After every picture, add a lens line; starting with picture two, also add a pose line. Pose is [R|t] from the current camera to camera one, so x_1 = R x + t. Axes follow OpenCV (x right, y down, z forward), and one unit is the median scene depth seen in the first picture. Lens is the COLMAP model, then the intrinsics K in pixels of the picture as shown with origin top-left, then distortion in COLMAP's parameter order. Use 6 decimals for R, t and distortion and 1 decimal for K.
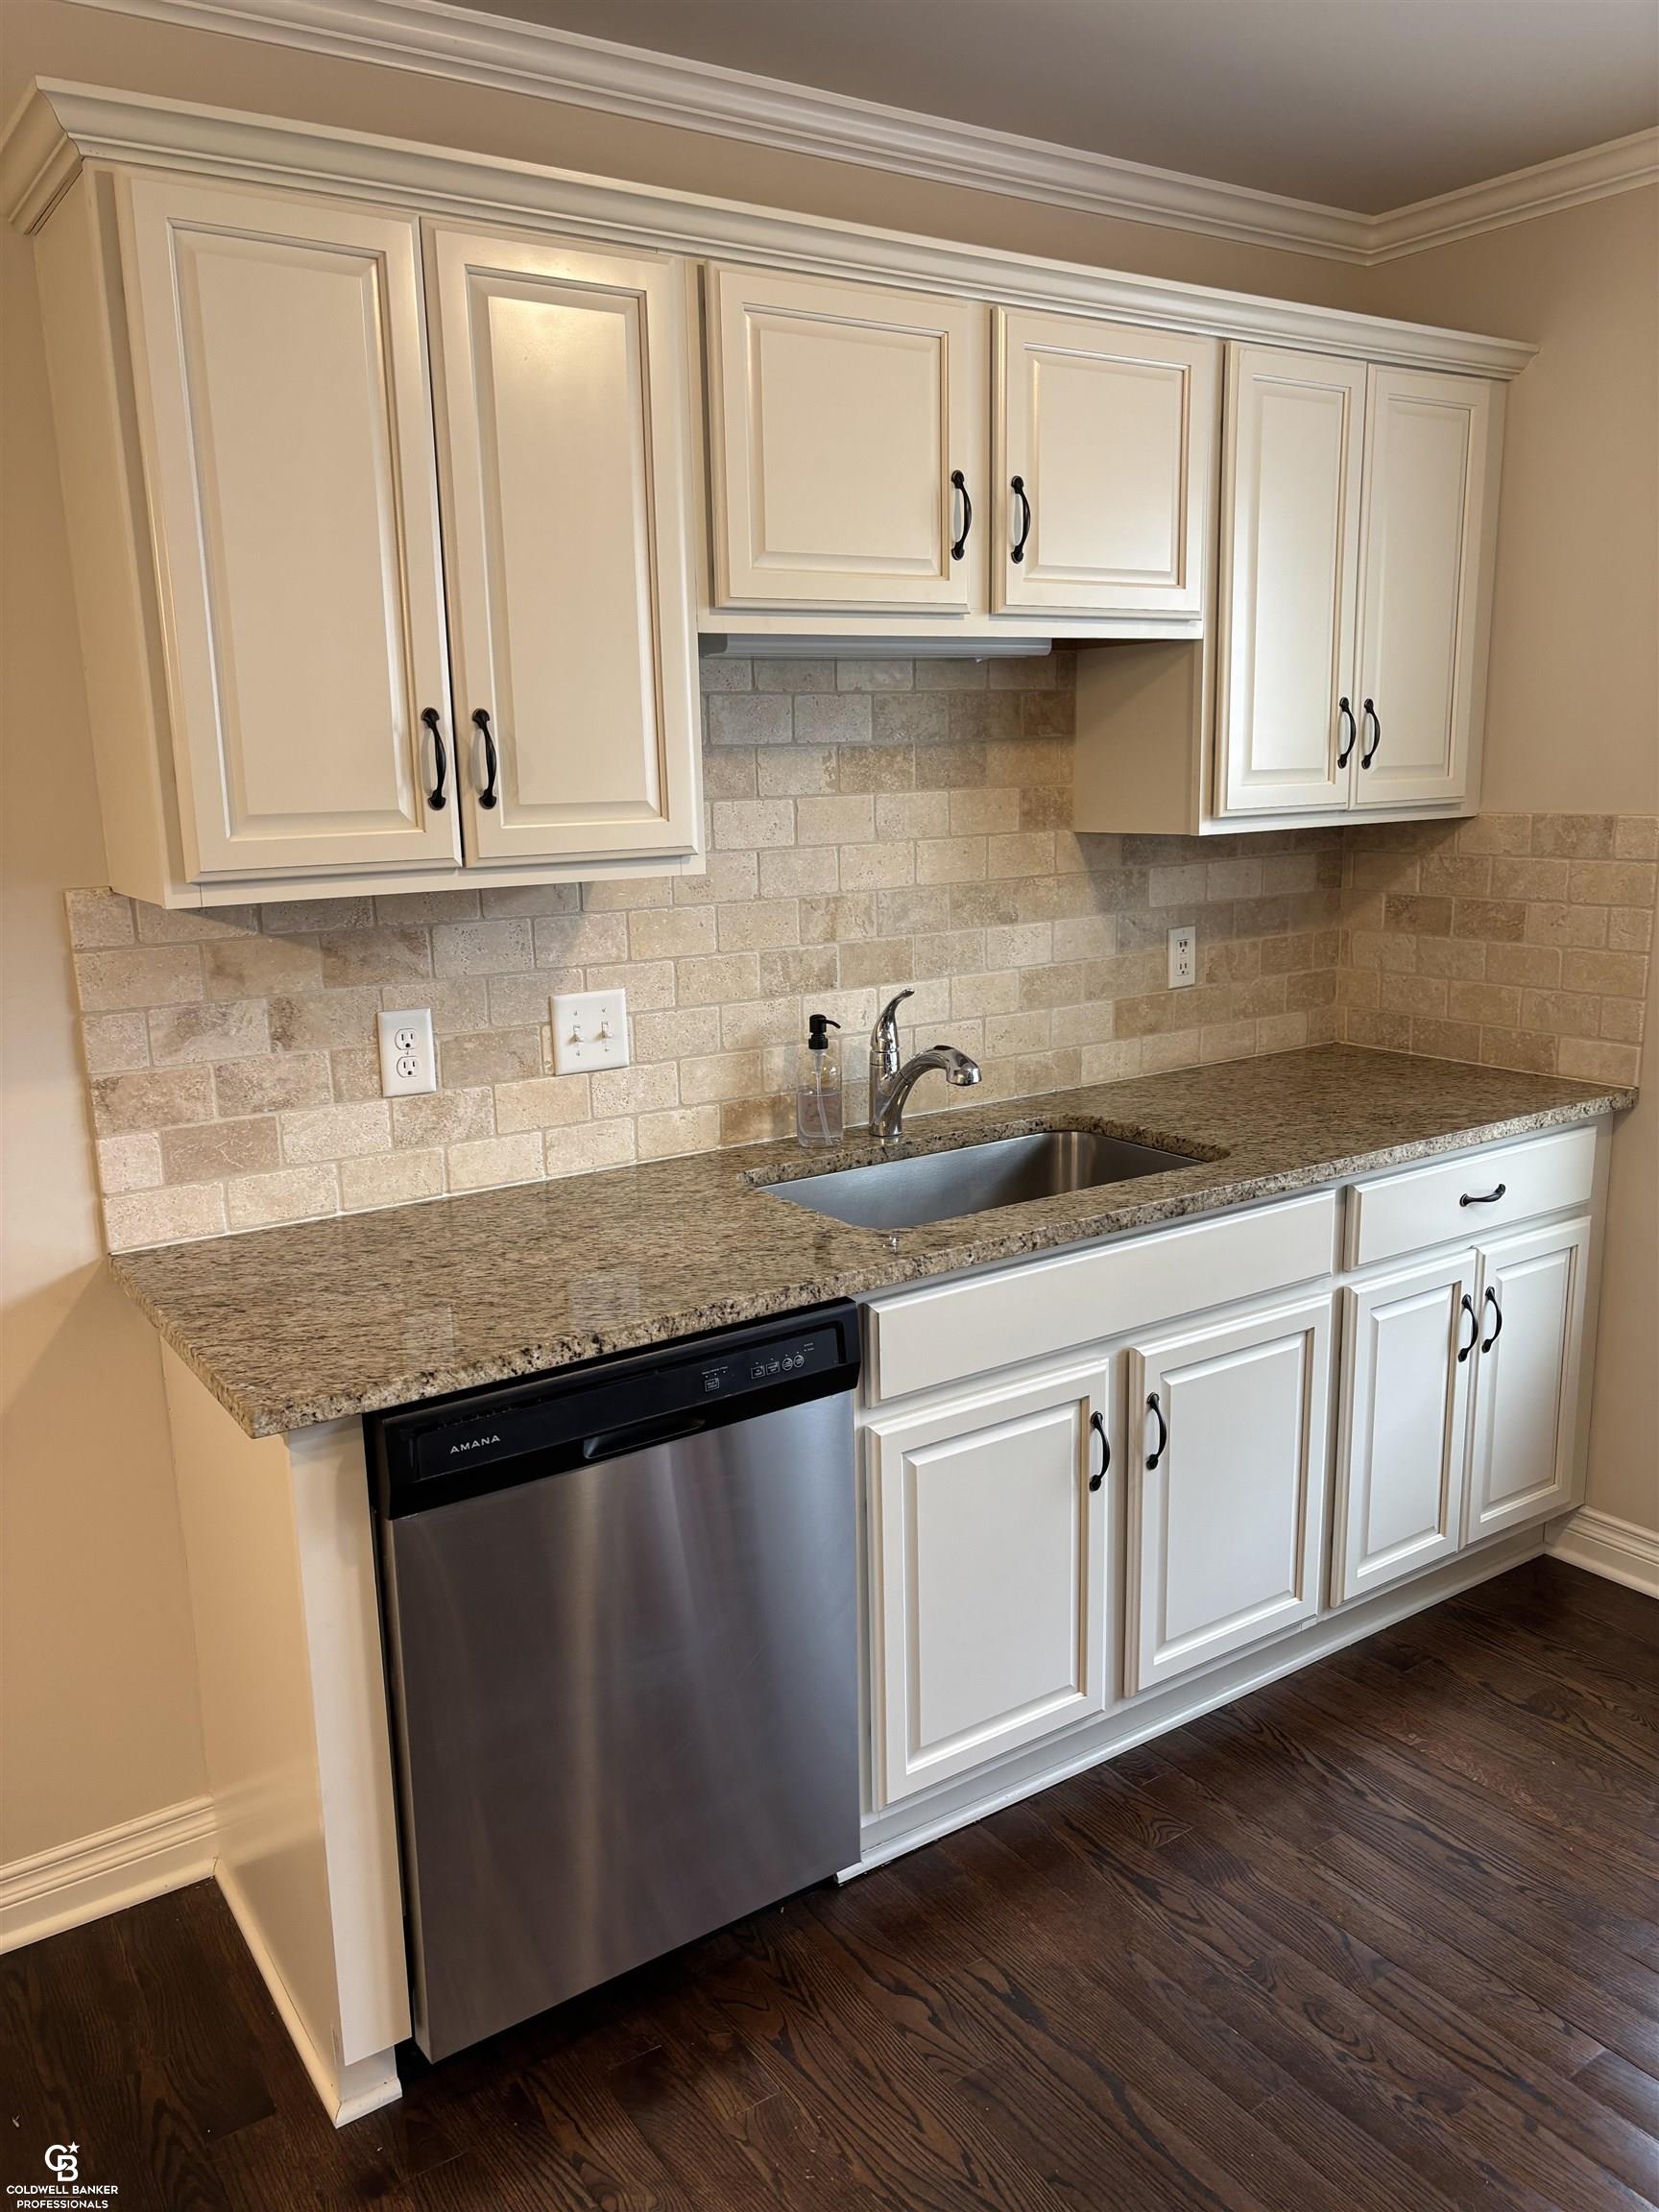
lens RADIAL K [[1712.8, 0, 817.1], [0, 1712.8, 1105.3], [0, 0, 1]] dist [0.062847, -0.073296]
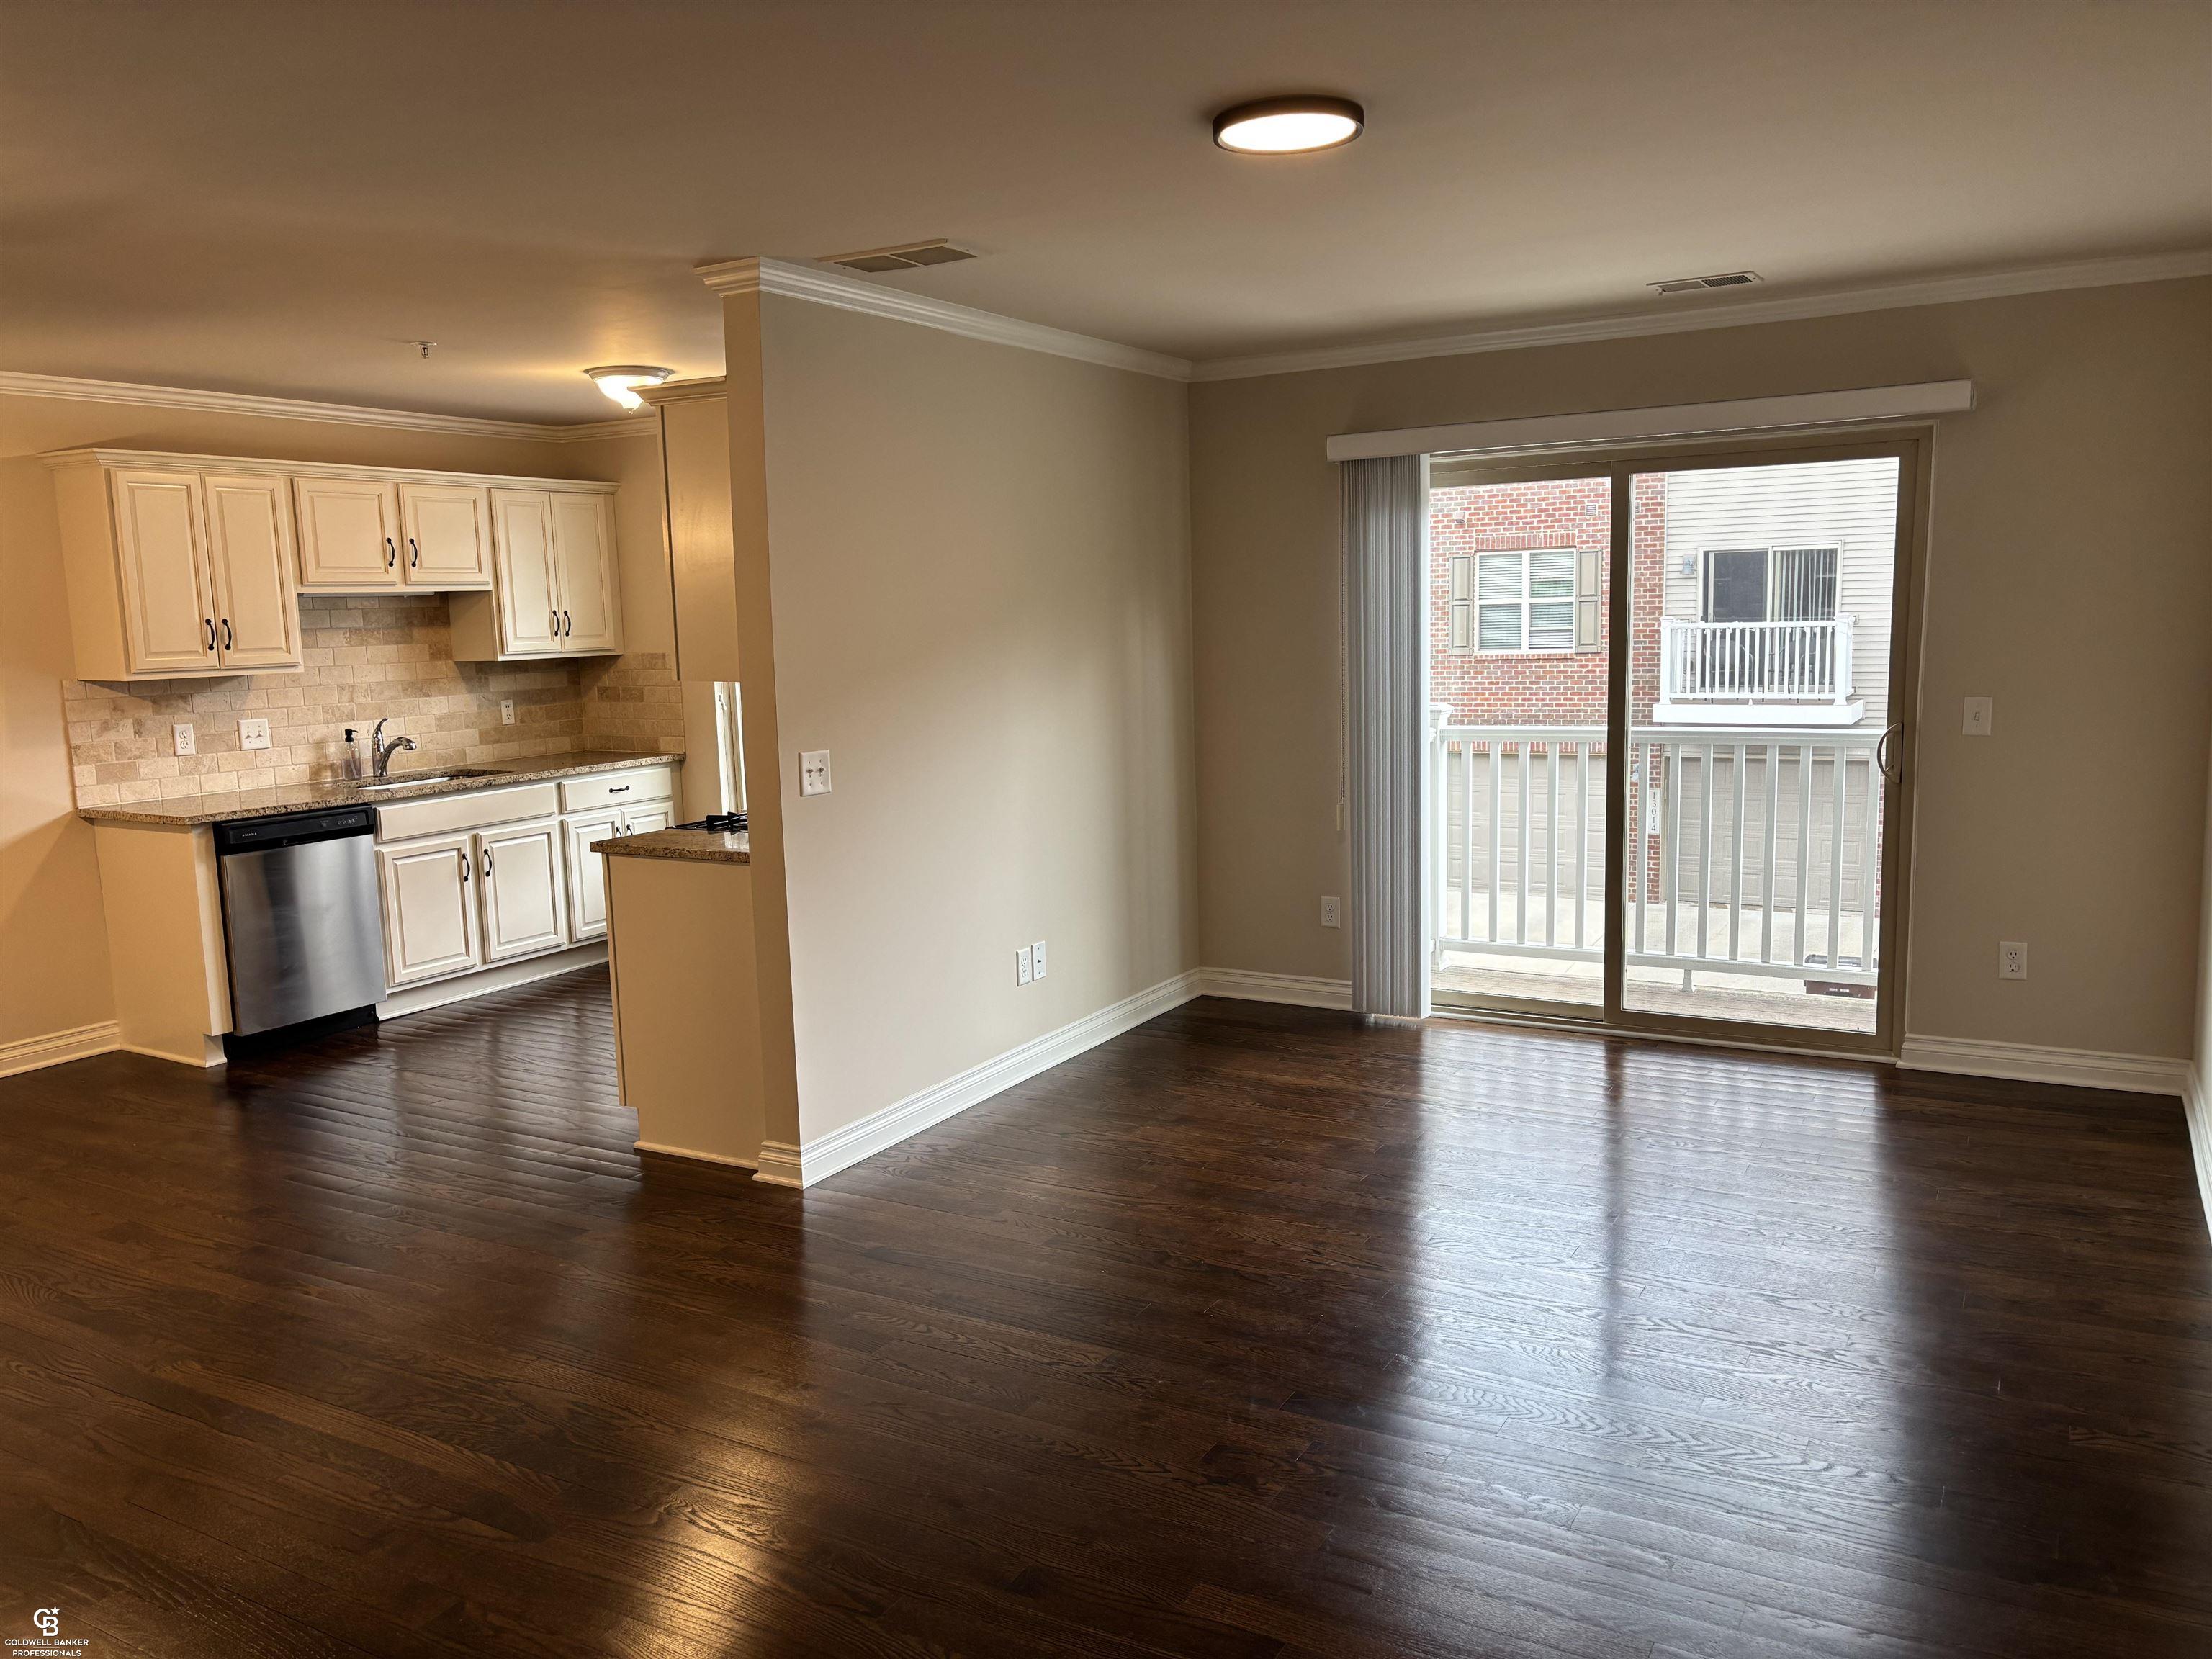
lens RADIAL K [[1665.0, 0, 1109.4], [0, 1665.0, 842.5], [0, 0, 1]] dist [0.031720, 0.003592]
pose [[0.900479, -0.061176, 0.430576, -0.067961], [0.091765, 0.994493, -0.050616, 0.368449], [-0.425109, 0.085091, 0.901134, -1.856565]]
